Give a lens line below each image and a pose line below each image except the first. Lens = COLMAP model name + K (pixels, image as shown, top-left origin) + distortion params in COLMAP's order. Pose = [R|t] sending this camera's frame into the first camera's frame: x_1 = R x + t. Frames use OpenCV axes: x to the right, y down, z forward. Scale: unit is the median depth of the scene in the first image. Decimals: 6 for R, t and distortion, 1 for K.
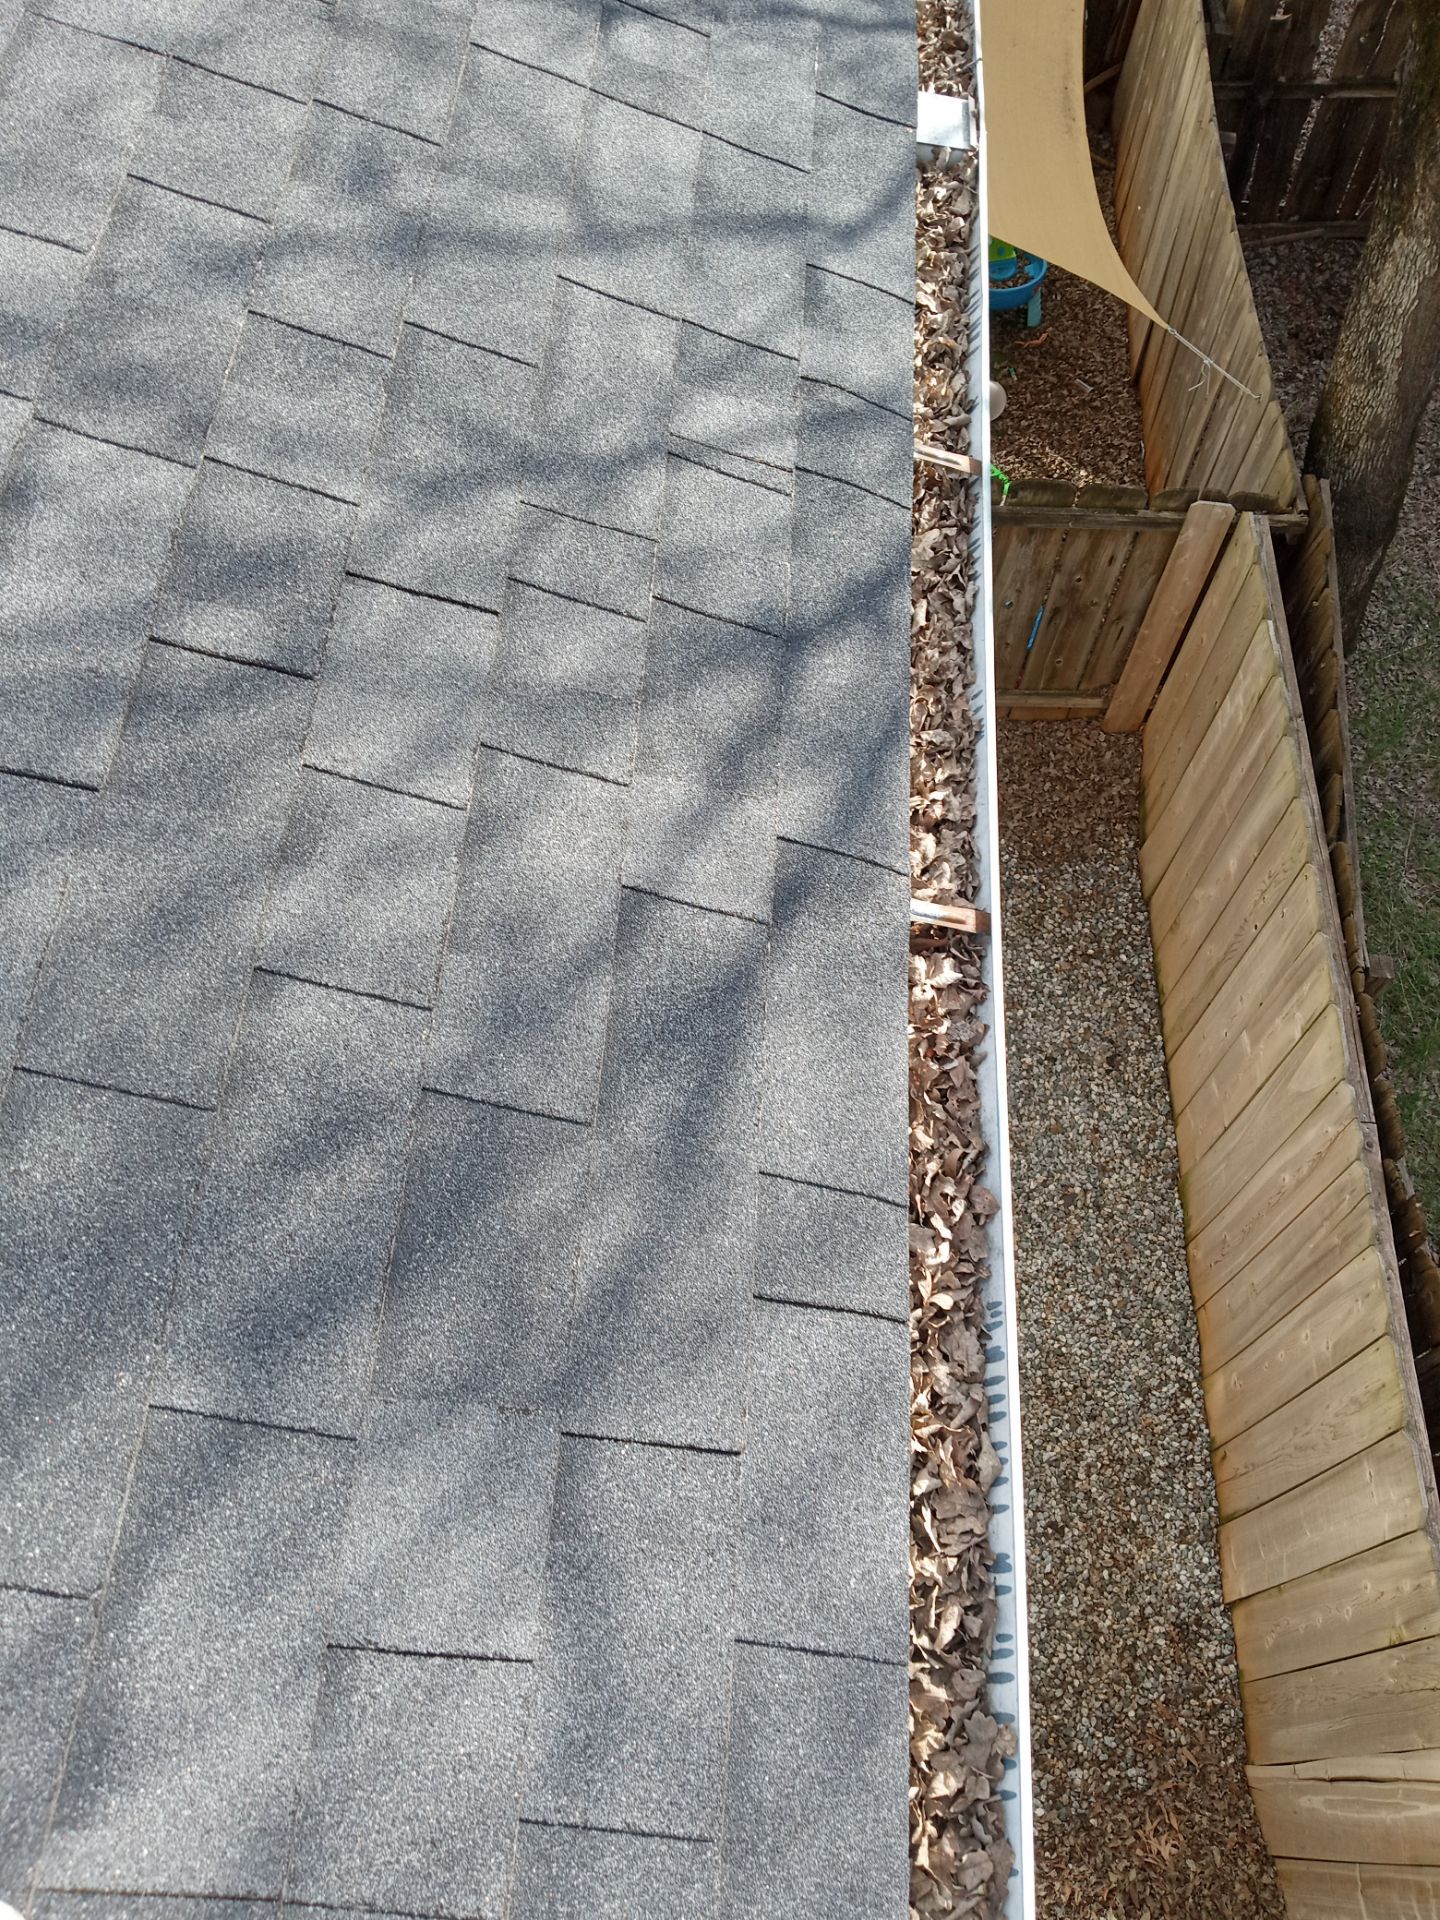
lens RADIAL K [[1431.2, 0, 858.4], [0, 1431.2, 963.7], [0, 0, 1]] dist [0.014167, 0.000584]
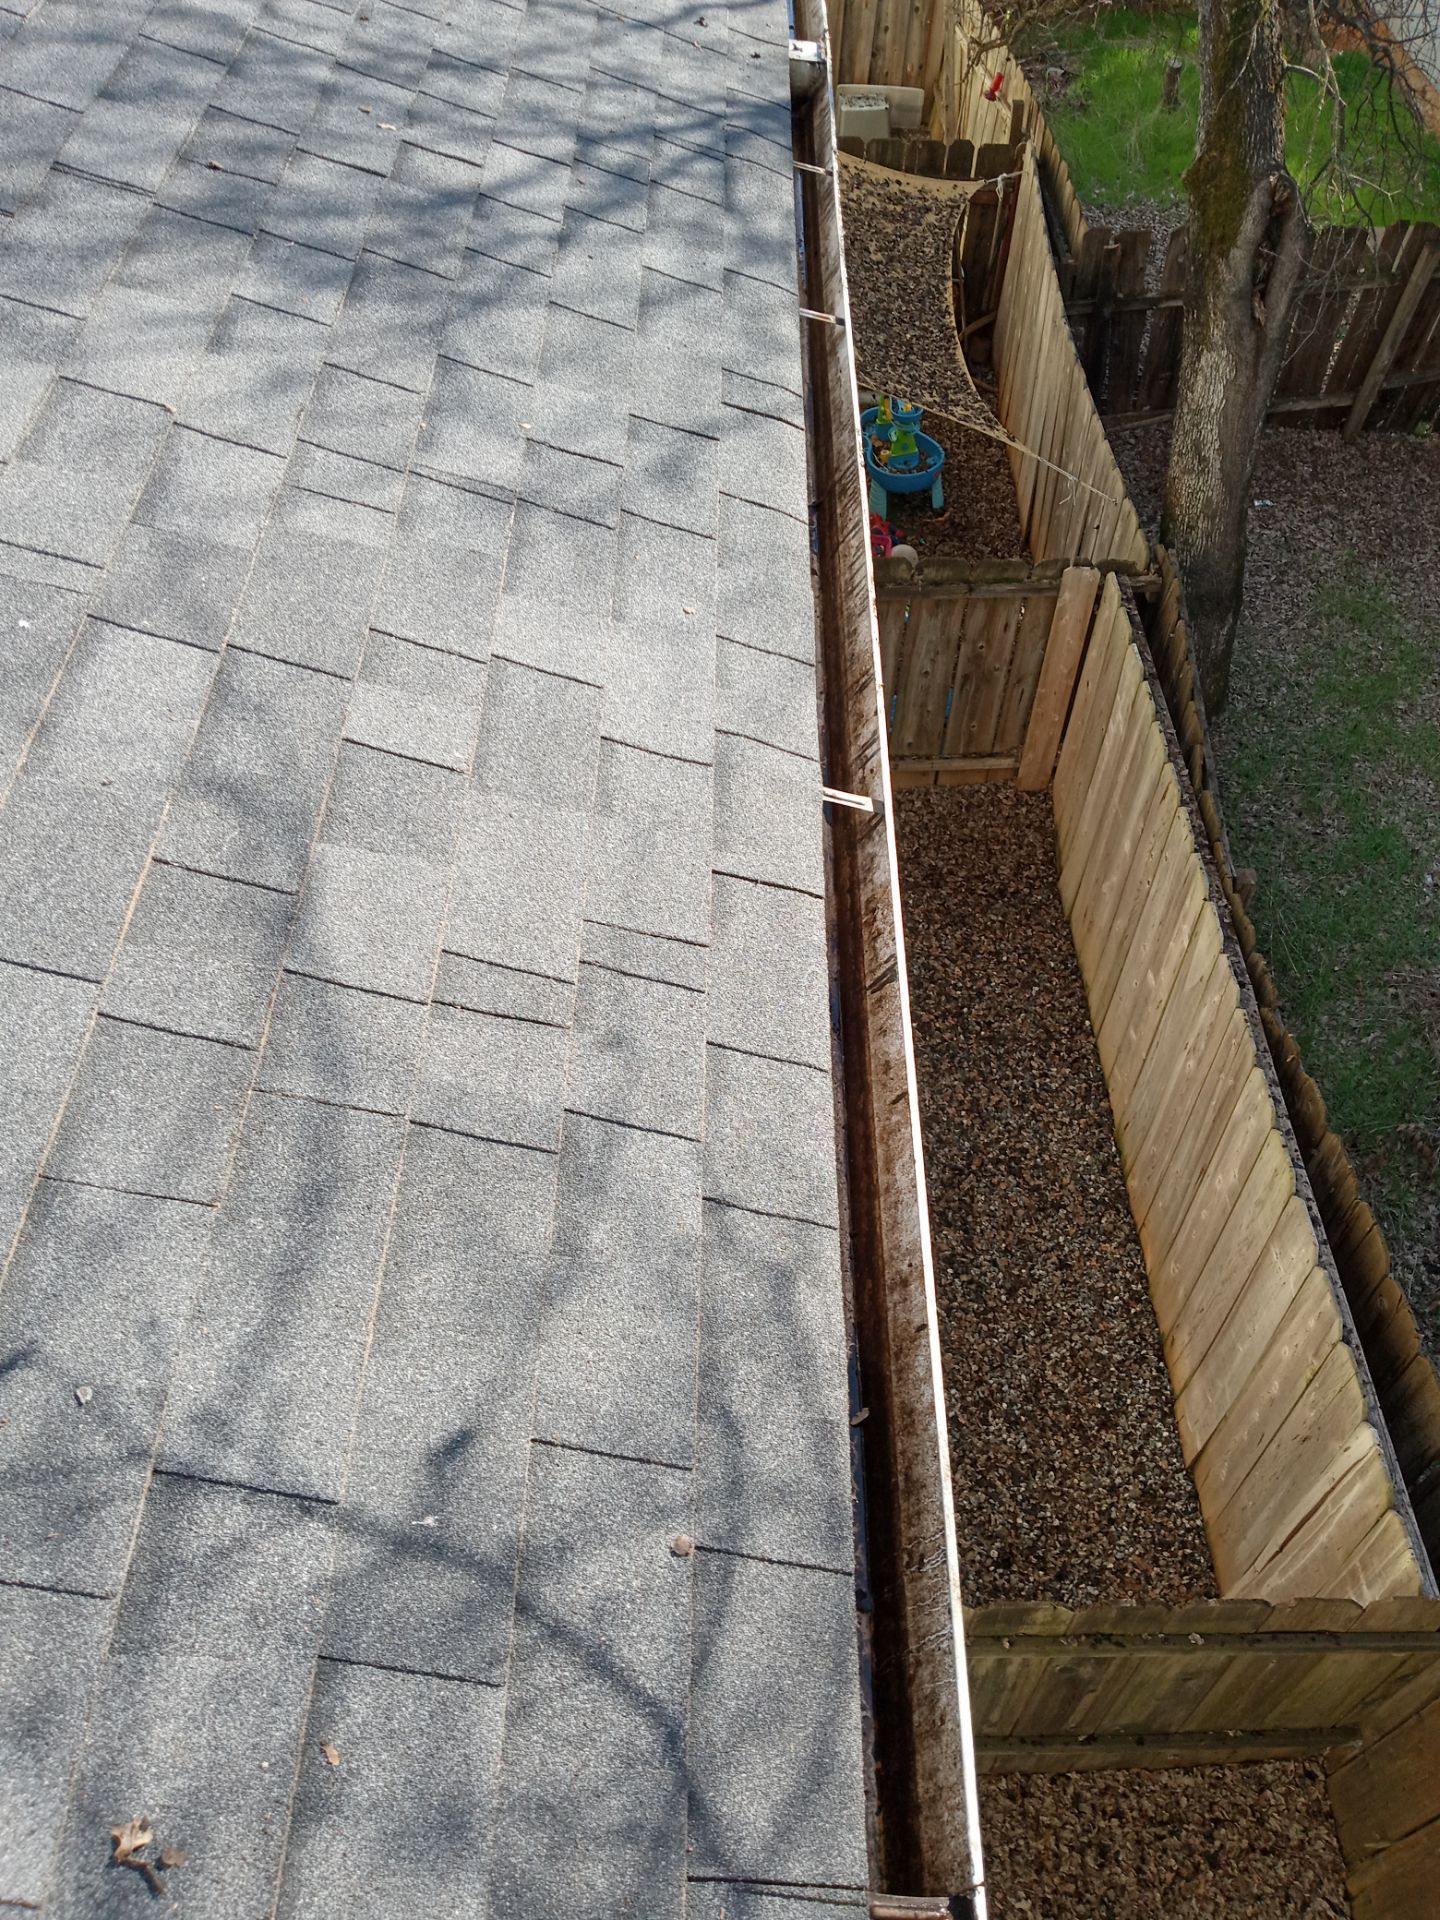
lens RADIAL K [[1458.6, 0, 858.3], [0, 1458.6, 988.6], [0, 0, 1]] dist [0.109613, -0.109851]
pose [[0.997527, -0.066078, 0.023955, 0.001586], [0.069554, 0.977112, -0.201034, 0.267503], [-0.010123, 0.202203, 0.979291, -0.160642]]
